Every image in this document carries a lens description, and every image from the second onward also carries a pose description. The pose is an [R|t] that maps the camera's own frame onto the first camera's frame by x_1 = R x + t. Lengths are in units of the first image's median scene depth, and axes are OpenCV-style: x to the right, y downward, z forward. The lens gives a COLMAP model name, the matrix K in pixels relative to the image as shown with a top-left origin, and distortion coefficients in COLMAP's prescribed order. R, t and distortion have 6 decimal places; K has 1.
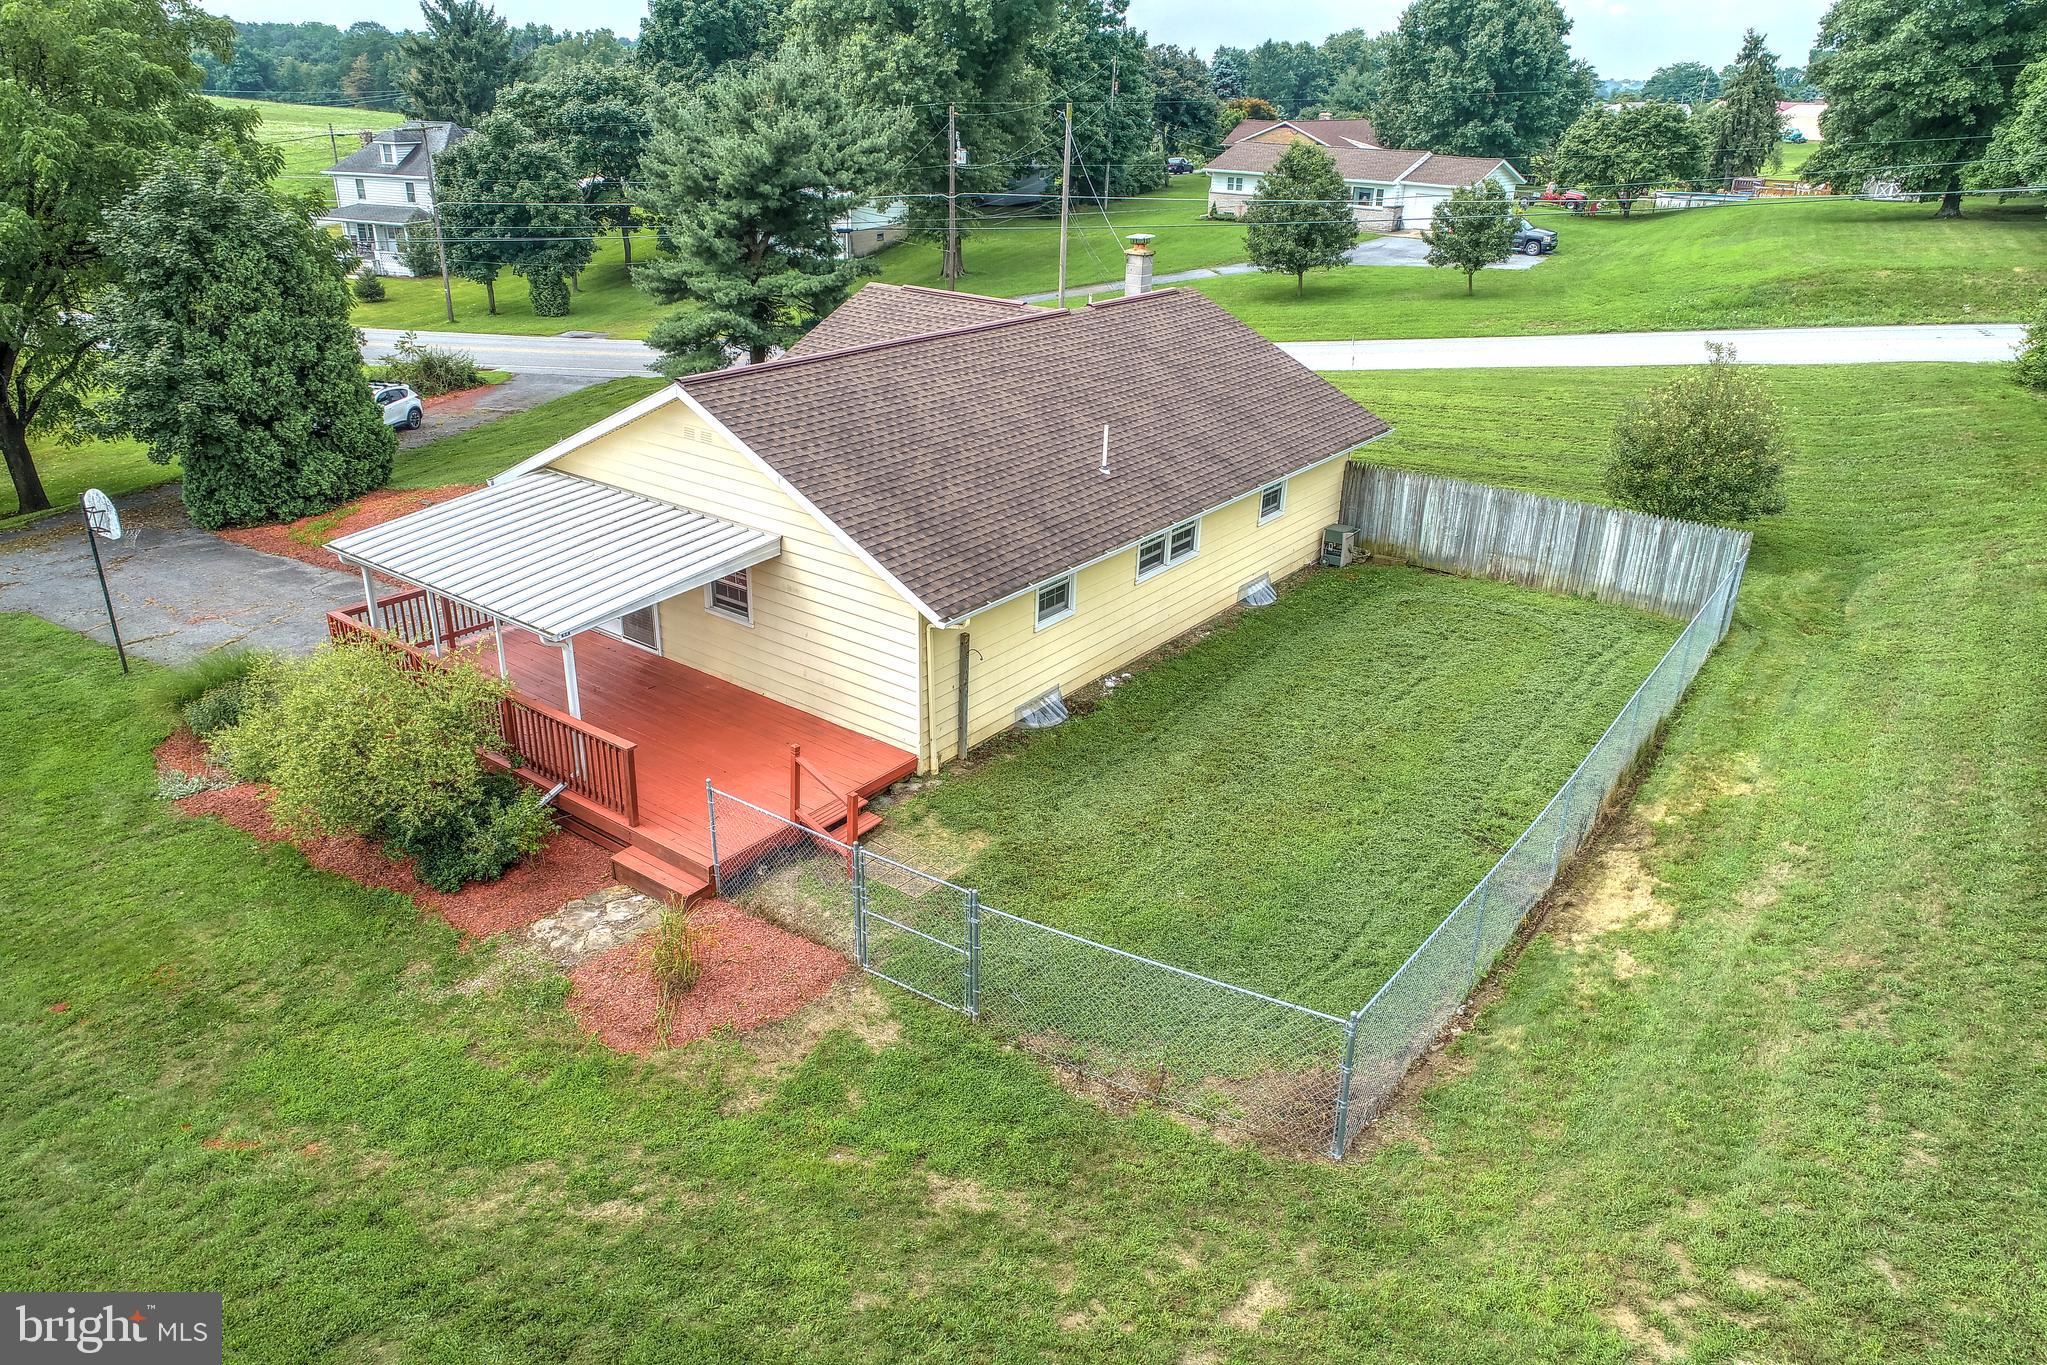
lens RADIAL K [[1378.5, 0, 1023.5], [0, 1378.5, 682.5], [0, 0, 1]] dist [0.008168, -0.002541]
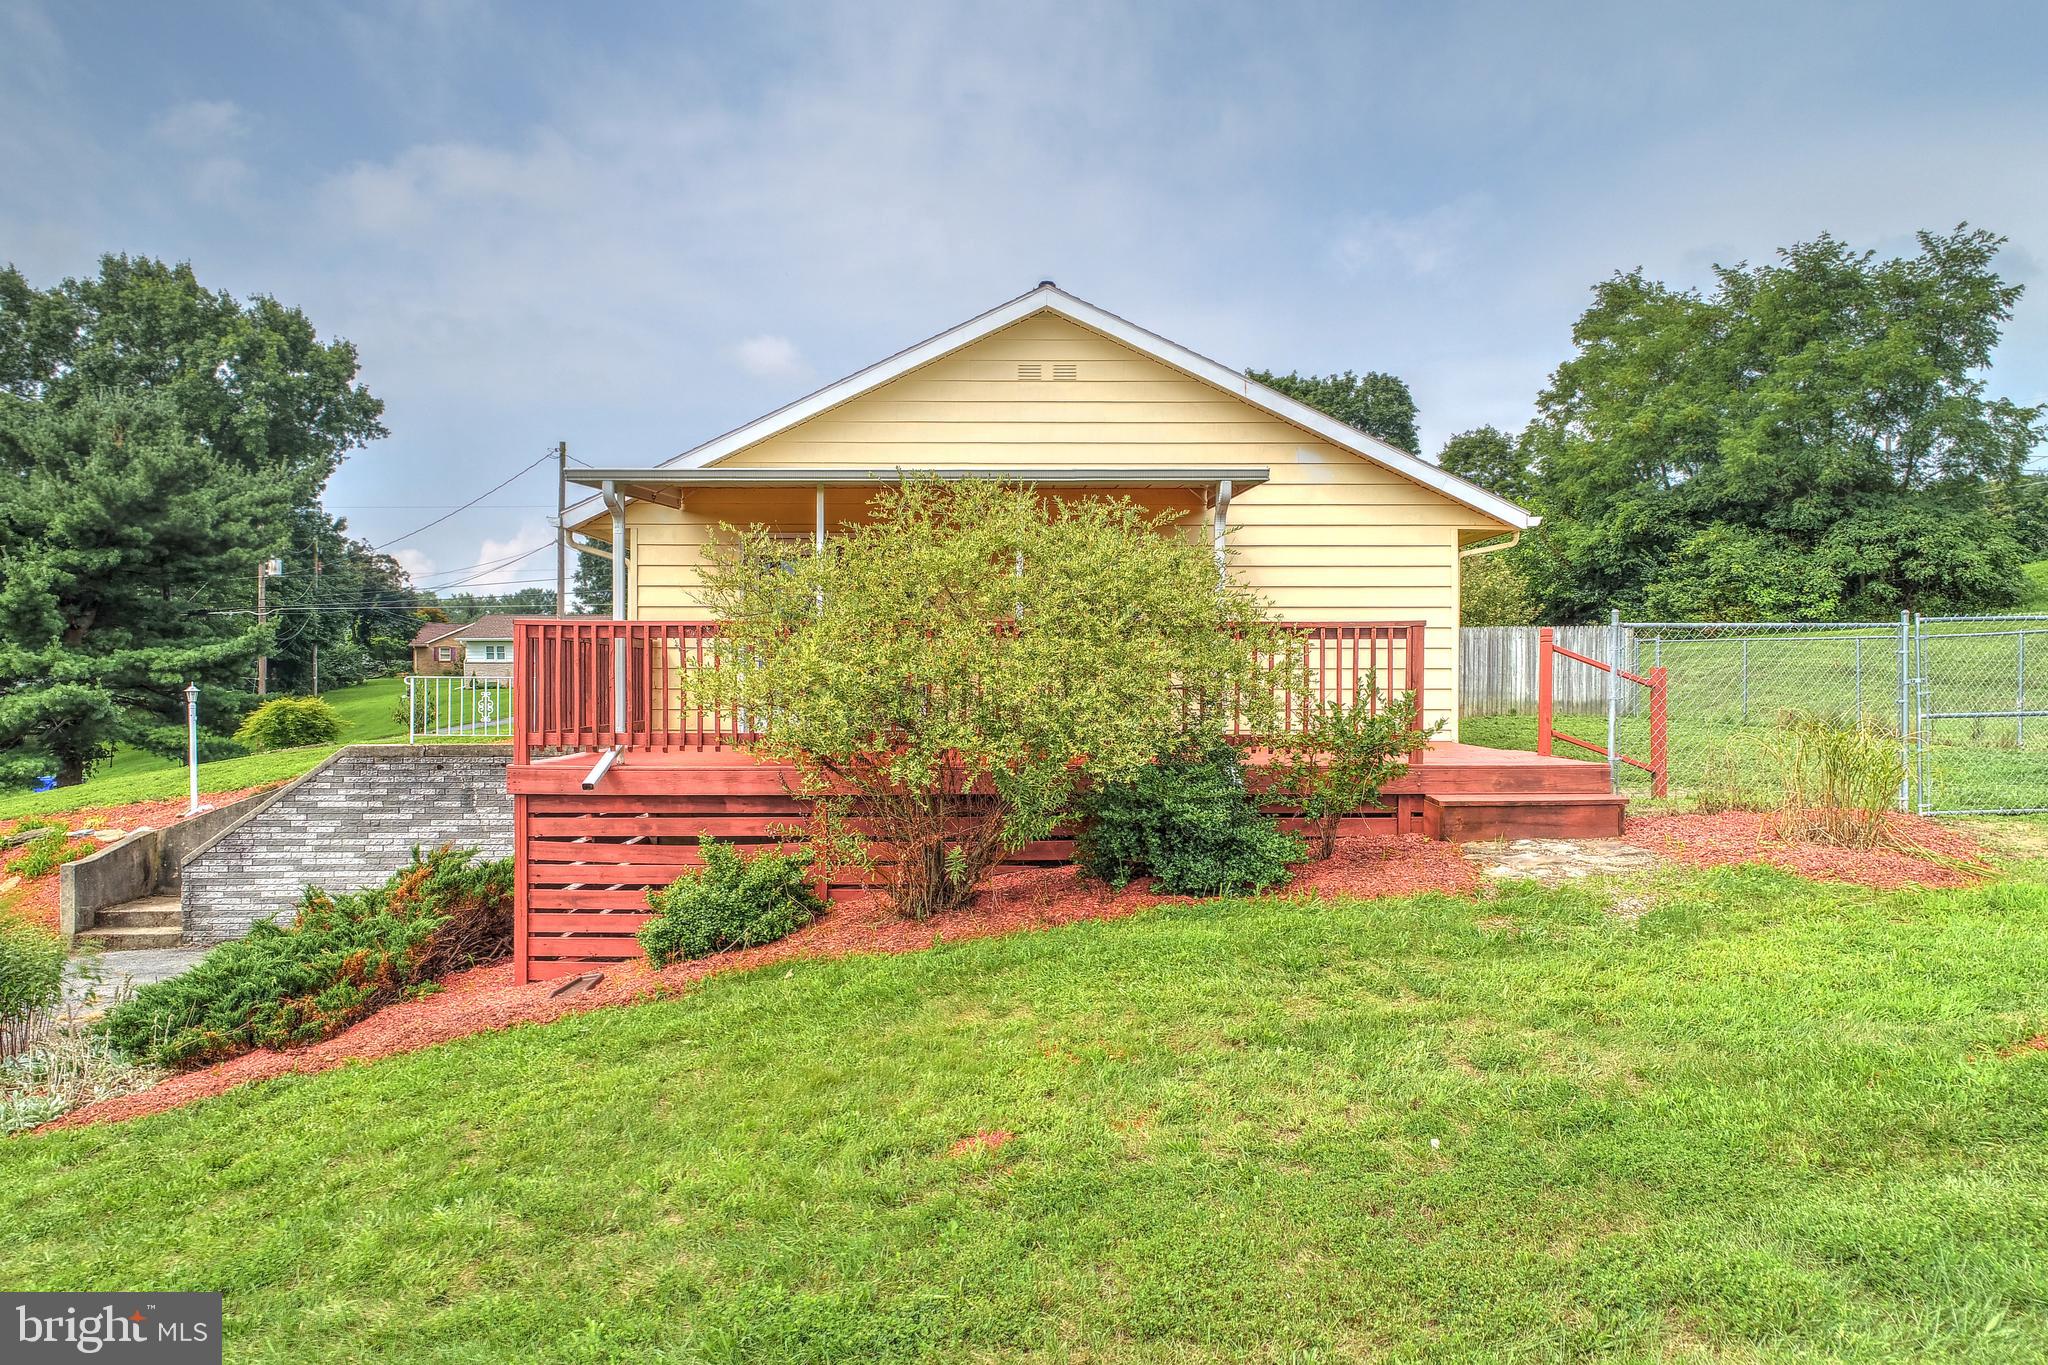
lens RADIAL K [[1429.7, 0, 1024.0], [0, 1429.7, 682.5], [0, 0, 1]] dist [0.007313, 0.003246]
pose [[0.794091, -0.032389, 0.606935, -0.215324], [0.267397, 0.915366, -0.301004, 0.057609], [-0.545818, 0.401317, 0.735545, 0.161893]]
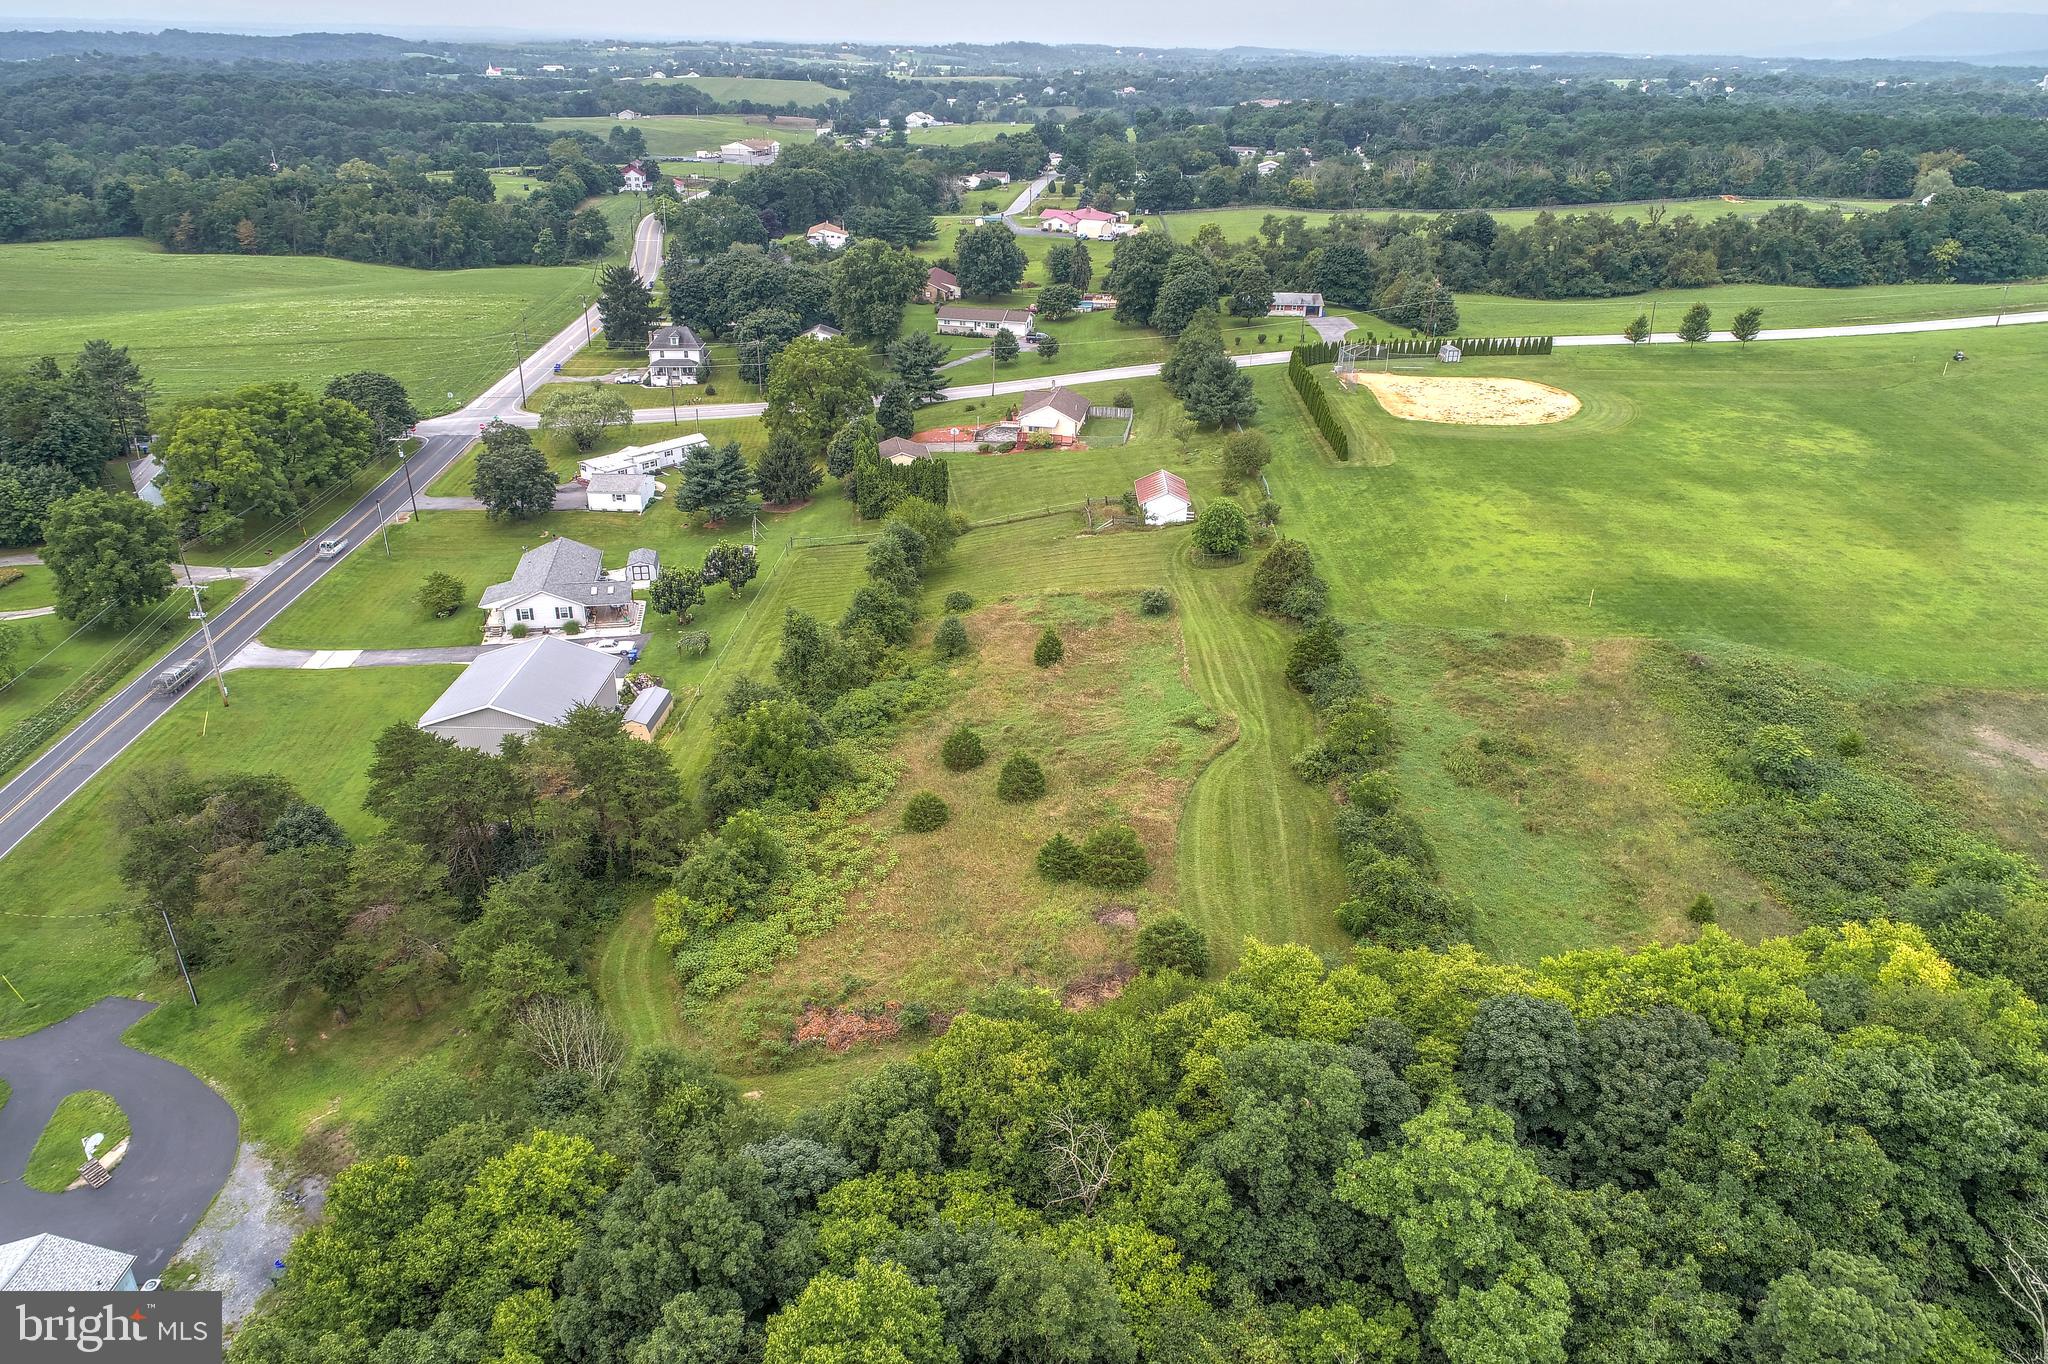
lens RADIAL K [[1379.2, 0, 1024.0], [0, 1379.2, 682.0], [0, 0, 1]] dist [0.008168, -0.002541]
pose [[0.889161, -0.202170, 0.410512, -1.605679], [0.189538, 0.979250, 0.071727, 0.331636], [-0.416495, 0.014030, 0.909030, -2.648778]]
